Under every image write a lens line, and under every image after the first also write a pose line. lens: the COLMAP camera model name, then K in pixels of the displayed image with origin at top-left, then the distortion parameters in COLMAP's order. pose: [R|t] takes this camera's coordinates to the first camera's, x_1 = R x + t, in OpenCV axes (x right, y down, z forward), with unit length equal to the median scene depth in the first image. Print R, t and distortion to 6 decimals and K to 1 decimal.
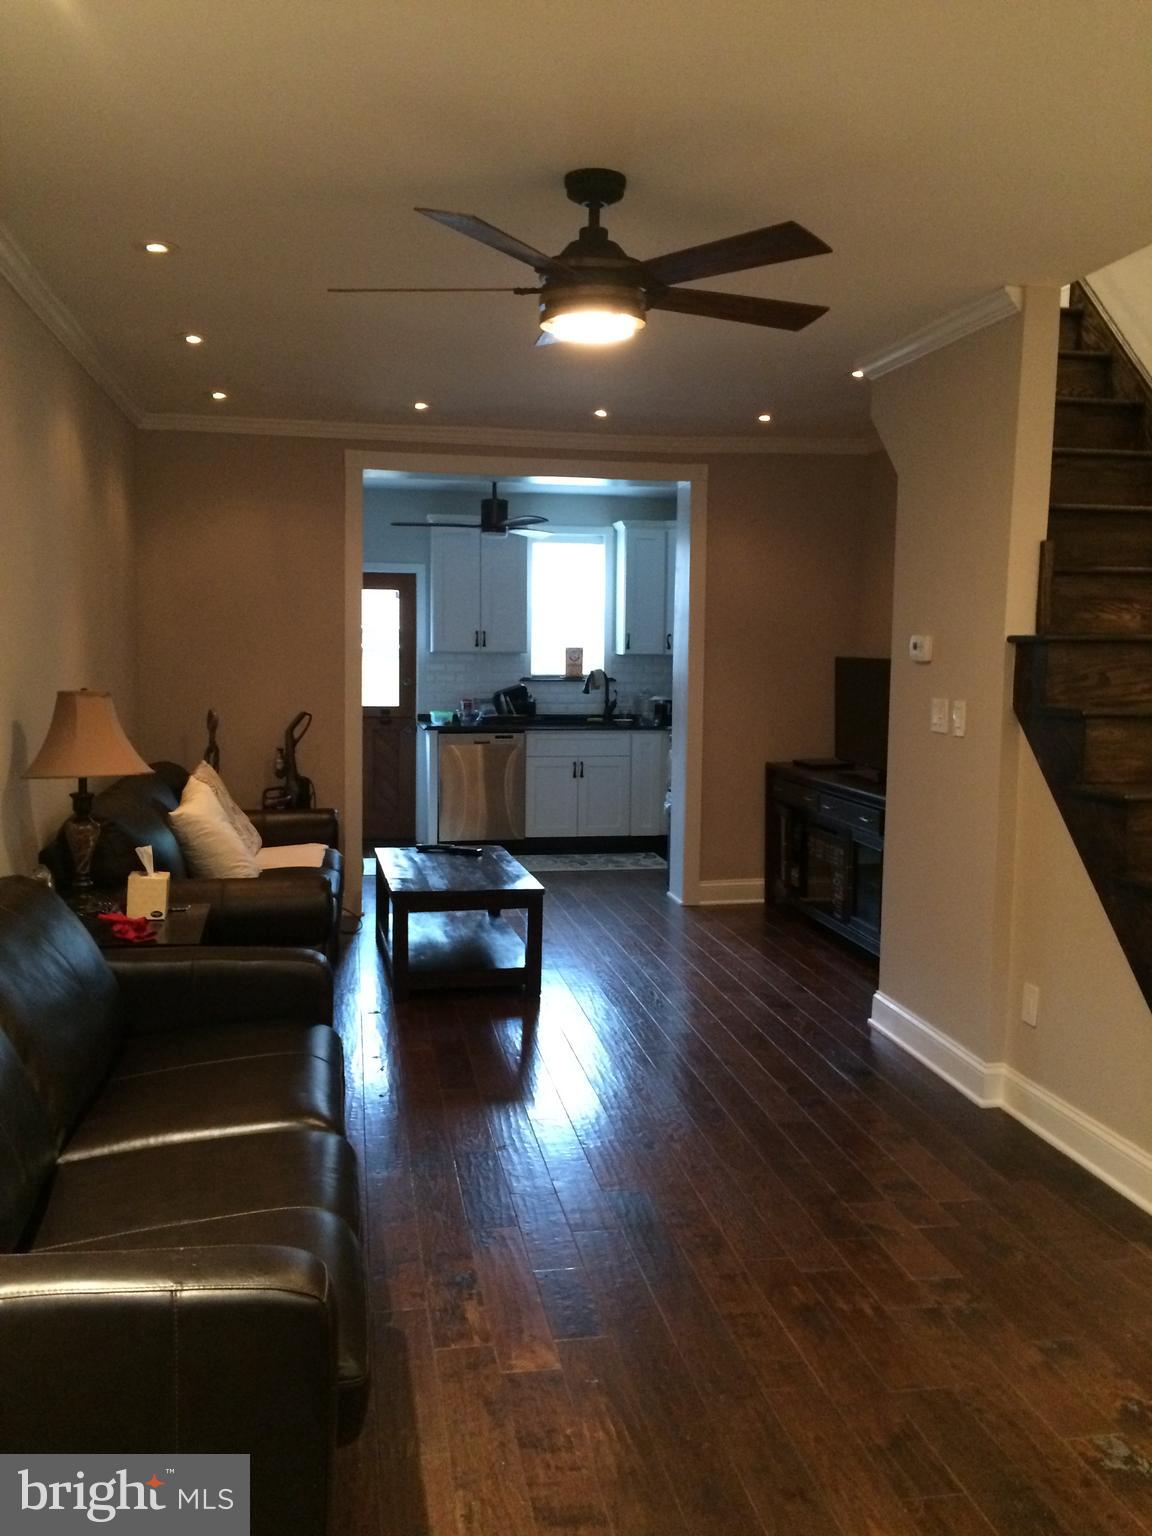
lens RADIAL K [[1301.4, 0, 568.0], [0, 1301.4, 763.5], [0, 0, 1]] dist [0.043354, -0.060728]
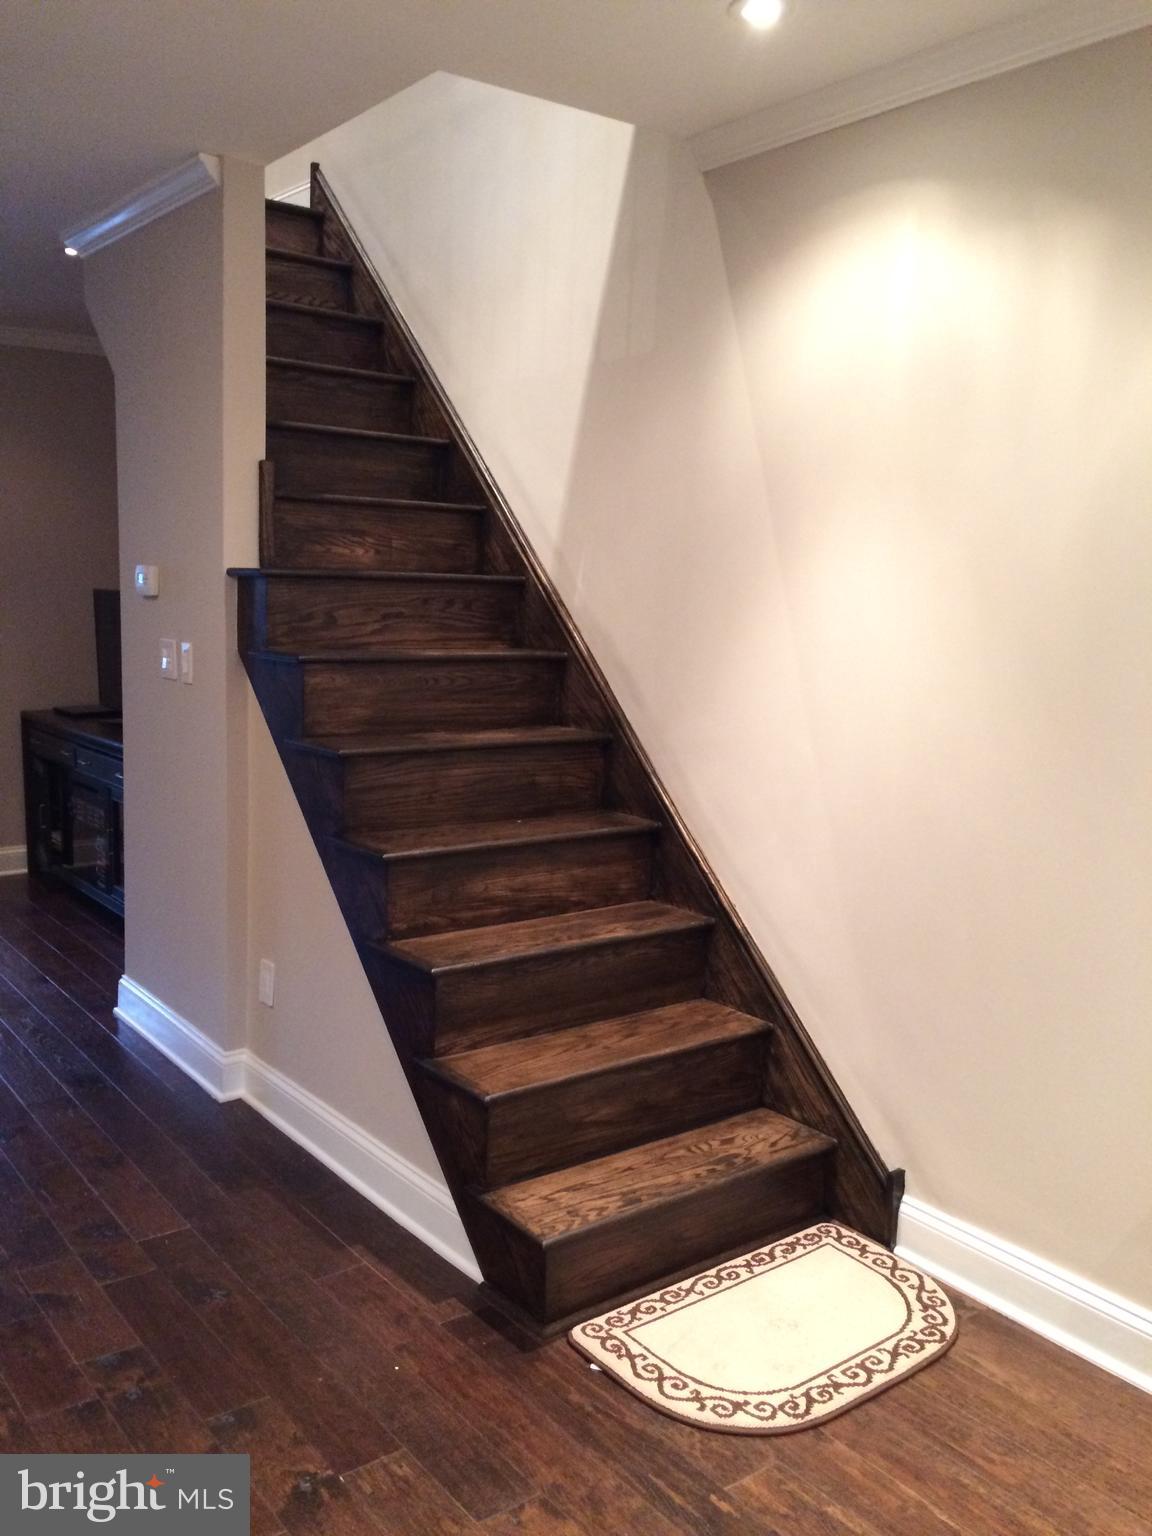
lens RADIAL K [[1301.4, 0, 578.8], [0, 1301.4, 767.4], [0, 0, 1]] dist [0.043354, -0.060728]
pose [[0.883318, -0.048610, 0.466247, 0.131273], [0.023603, 0.997959, 0.059329, -0.011160], [-0.468180, -0.041401, 0.882663, 0.114641]]
